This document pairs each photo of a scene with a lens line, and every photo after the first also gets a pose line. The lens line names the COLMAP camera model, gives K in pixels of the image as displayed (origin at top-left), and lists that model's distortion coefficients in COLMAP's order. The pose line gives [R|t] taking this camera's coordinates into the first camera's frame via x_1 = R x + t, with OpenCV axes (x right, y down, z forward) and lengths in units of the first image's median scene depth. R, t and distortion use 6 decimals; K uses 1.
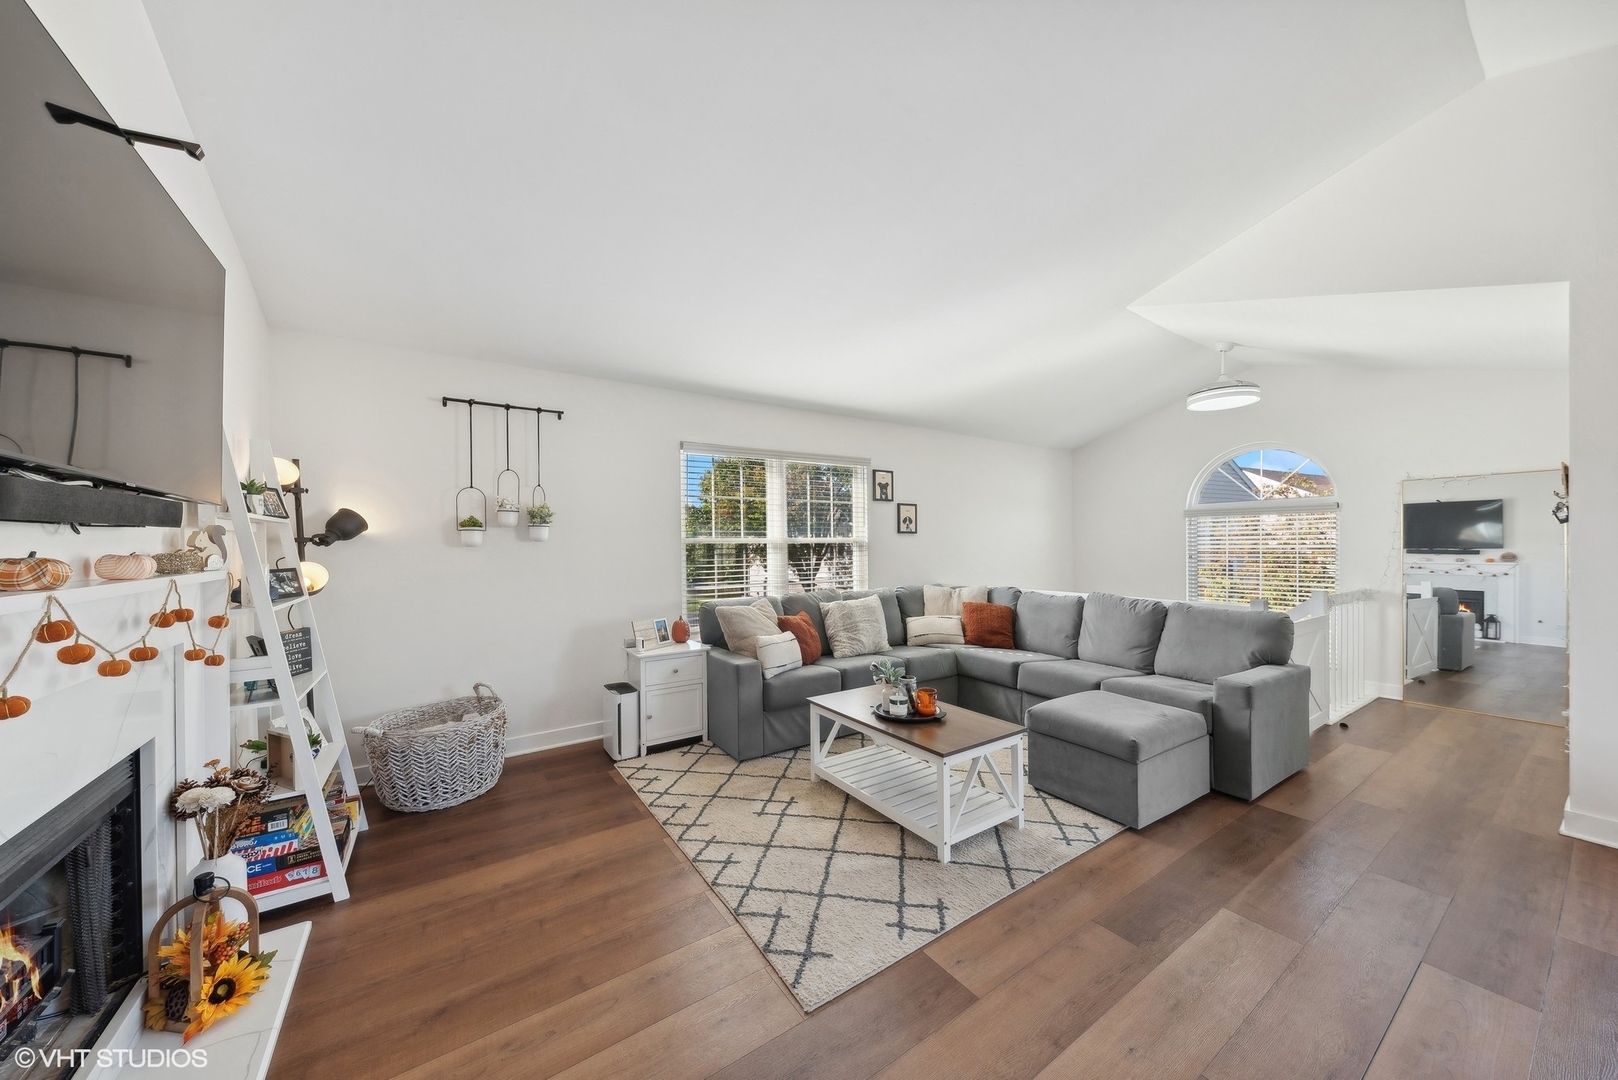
lens RADIAL K [[552.1, 0, 820.2], [0, 552.1, 539.5], [0, 0, 1]] dist [0.006333, -0.000098]
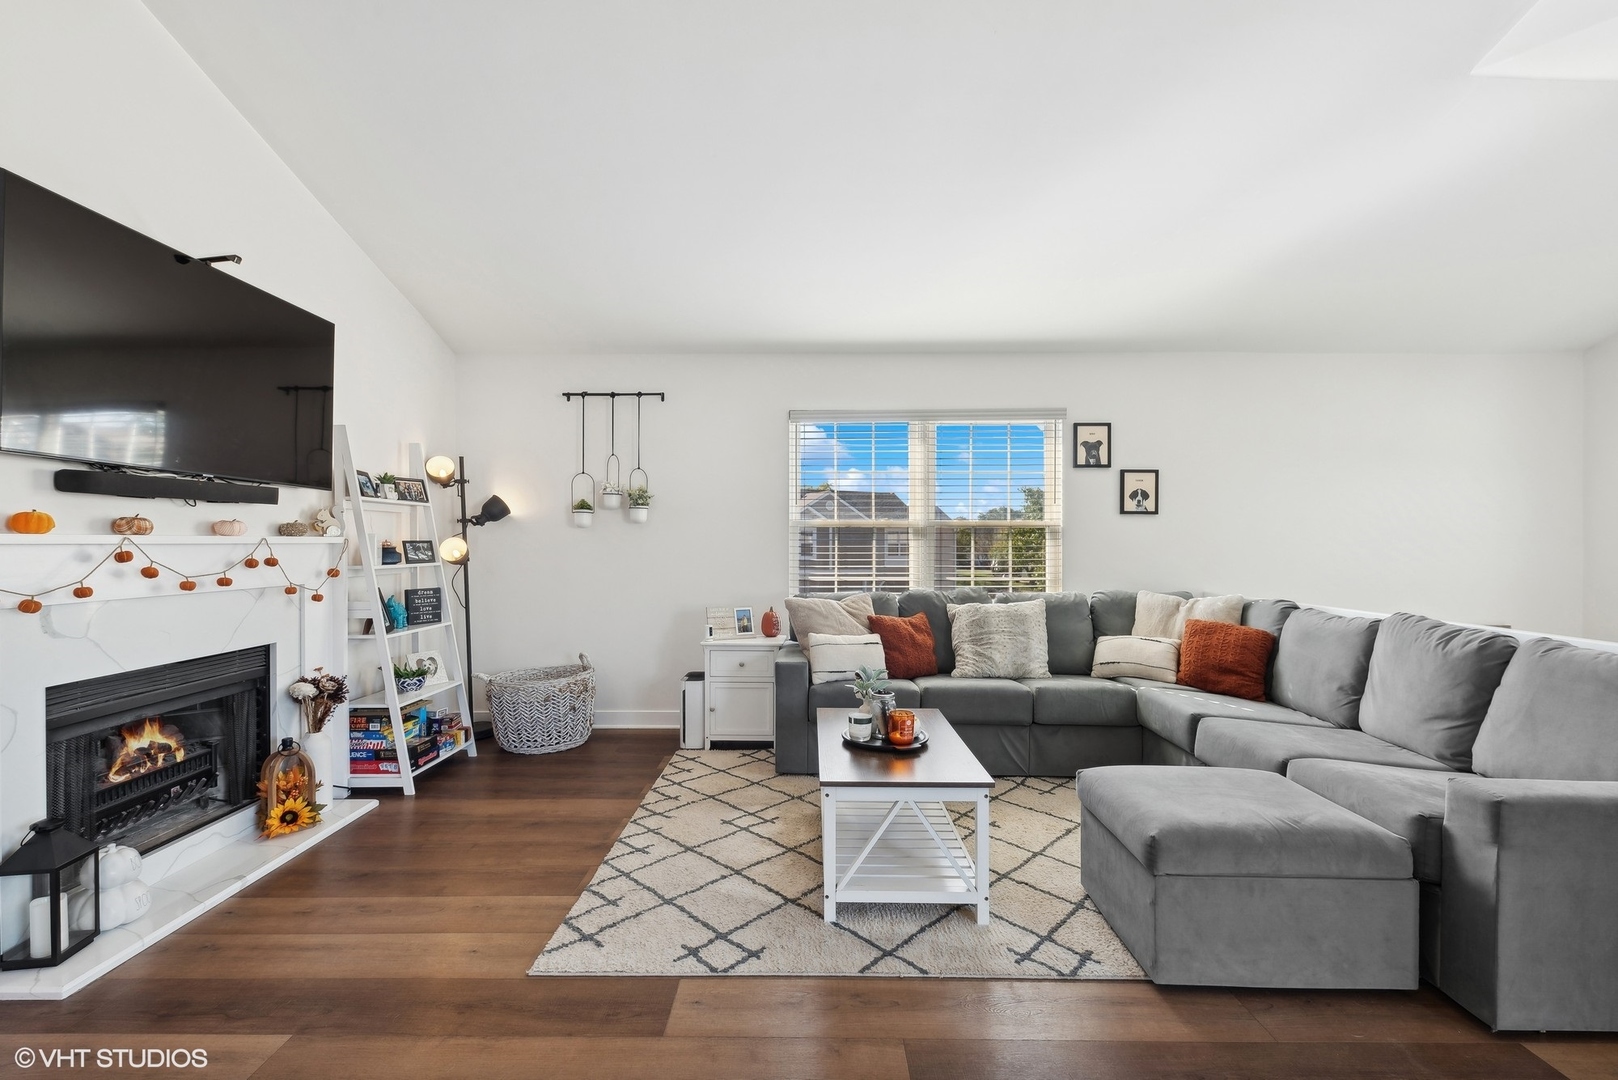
lens RADIAL K [[708.5, 0, 809.0], [0, 708.5, 540.0], [0, 0, 1]] dist [0.007218, -0.000086]
pose [[0.820510, 0.006366, -0.571596, 0.513438], [-0.003899, 0.999977, 0.005540, 0.027004], [0.571618, -0.002317, 0.820516, 0.109382]]
